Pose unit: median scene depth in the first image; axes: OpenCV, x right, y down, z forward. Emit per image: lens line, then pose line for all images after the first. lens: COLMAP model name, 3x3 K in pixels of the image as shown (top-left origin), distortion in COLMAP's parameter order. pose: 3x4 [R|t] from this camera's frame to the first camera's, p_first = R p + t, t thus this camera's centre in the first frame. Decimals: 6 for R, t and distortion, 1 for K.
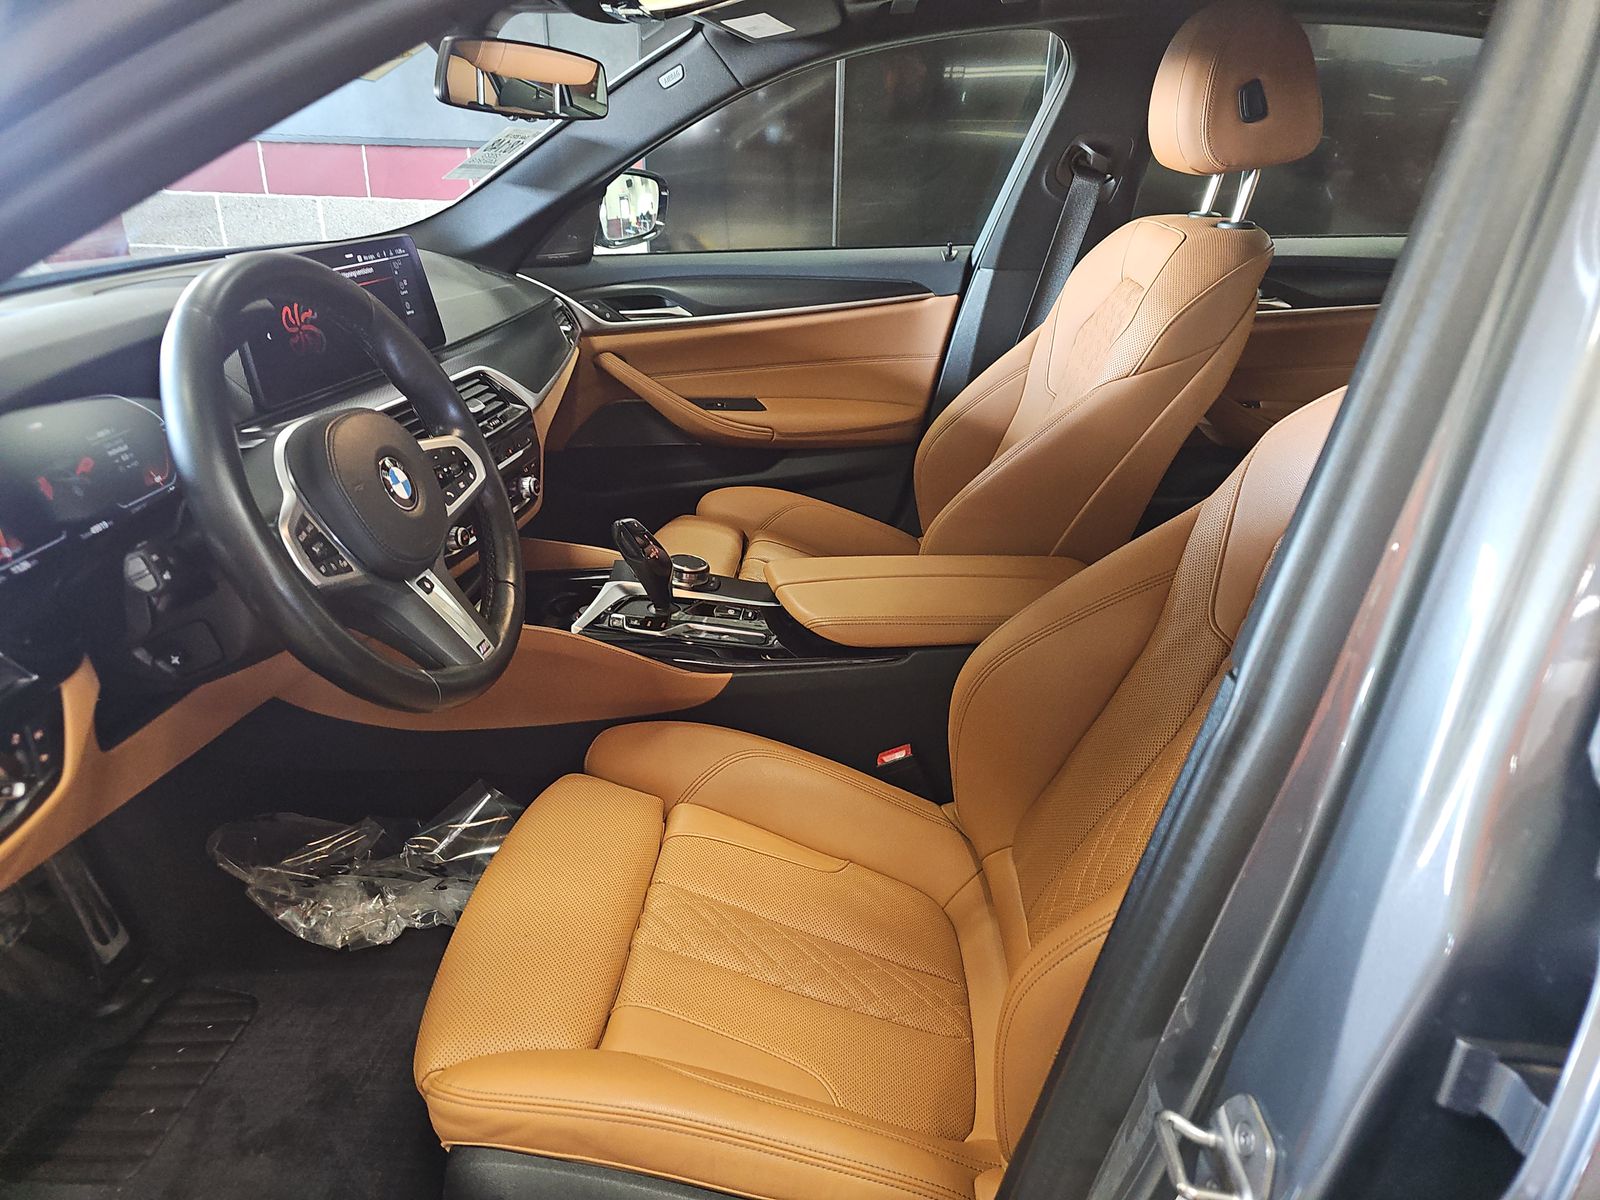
lens RADIAL K [[1160.1, 0, 778.1], [0, 1160.1, 631.8], [0, 0, 1]] dist [0.057627, -0.040169]
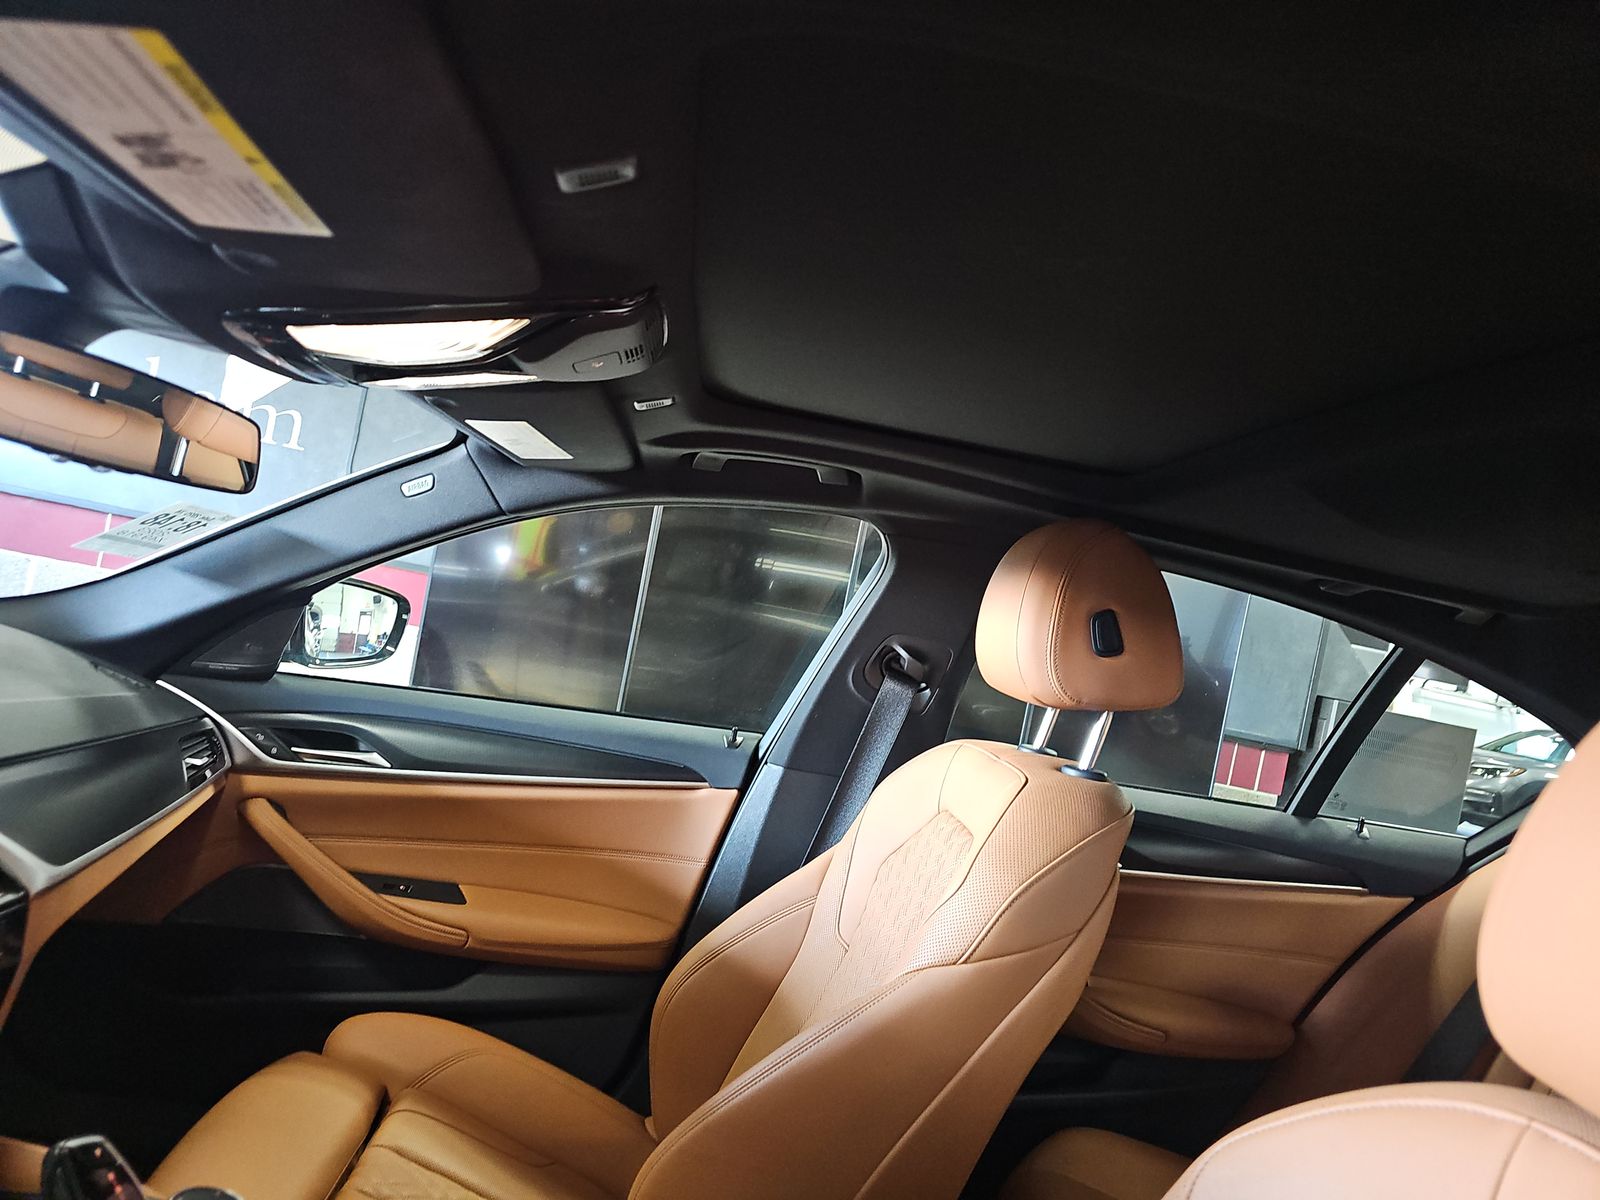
lens RADIAL K [[1160.1, 0, 778.1], [0, 1160.1, 631.8], [0, 0, 1]] dist [0.057627, -0.040169]
pose [[0.973974, 0.166837, 0.153425, 0.040614], [-0.098148, 0.920589, -0.377999, -0.090675], [-0.204306, 0.353103, 0.913005, 0.226552]]
